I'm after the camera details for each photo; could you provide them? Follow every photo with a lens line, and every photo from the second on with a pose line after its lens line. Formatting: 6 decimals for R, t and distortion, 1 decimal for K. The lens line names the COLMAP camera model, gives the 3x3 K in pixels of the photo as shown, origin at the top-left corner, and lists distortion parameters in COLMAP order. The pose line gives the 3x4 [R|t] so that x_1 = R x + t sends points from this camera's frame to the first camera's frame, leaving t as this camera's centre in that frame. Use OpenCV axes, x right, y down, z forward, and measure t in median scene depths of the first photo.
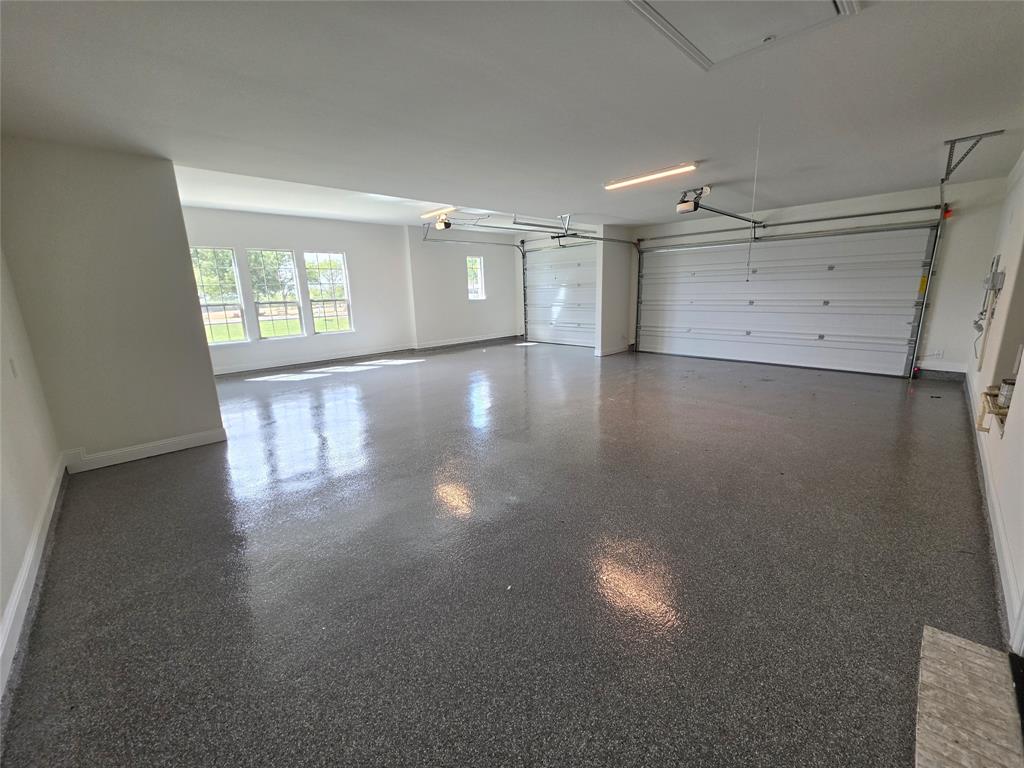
lens RADIAL K [[410.3, 0, 520.2], [0, 410.3, 380.1], [0, 0, 1]] dist [-0.002410, 0.000010]
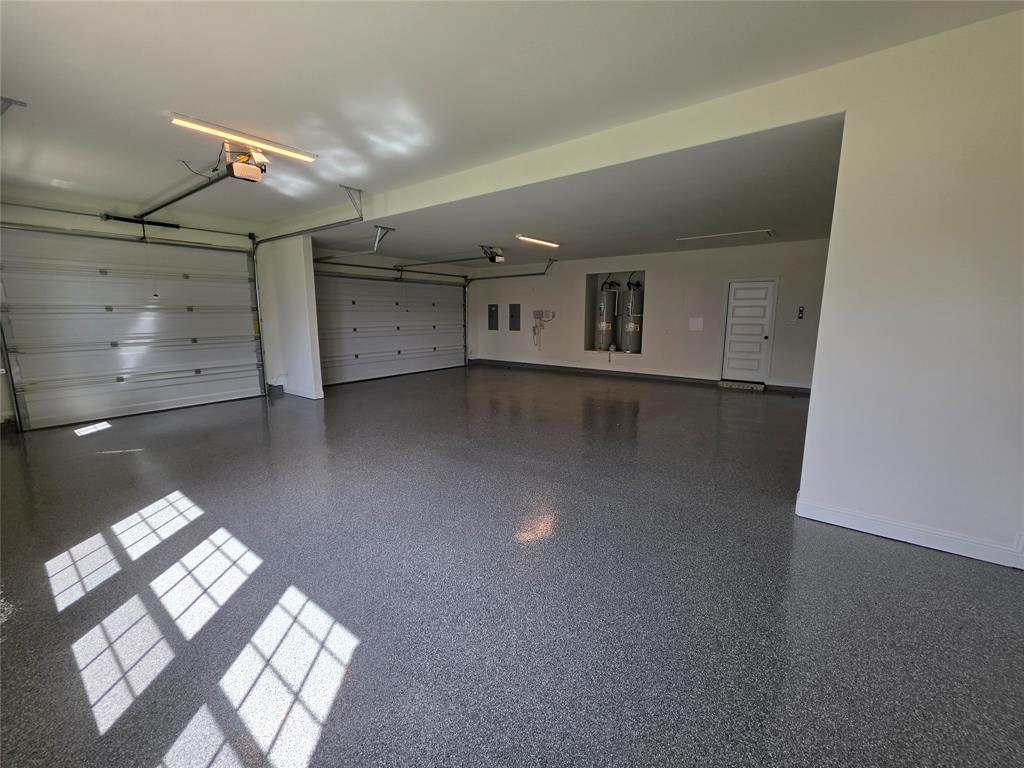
lens RADIAL K [[410.3, 0, 518.6], [0, 410.3, 383.0], [0, 0, 1]] dist [-0.002410, 0.000010]
pose [[-0.159656, -0.134547, 0.977961, -0.546225], [0.223359, 0.960053, 0.168547, -0.113898], [-0.961572, 0.245346, -0.123226, 0.608764]]
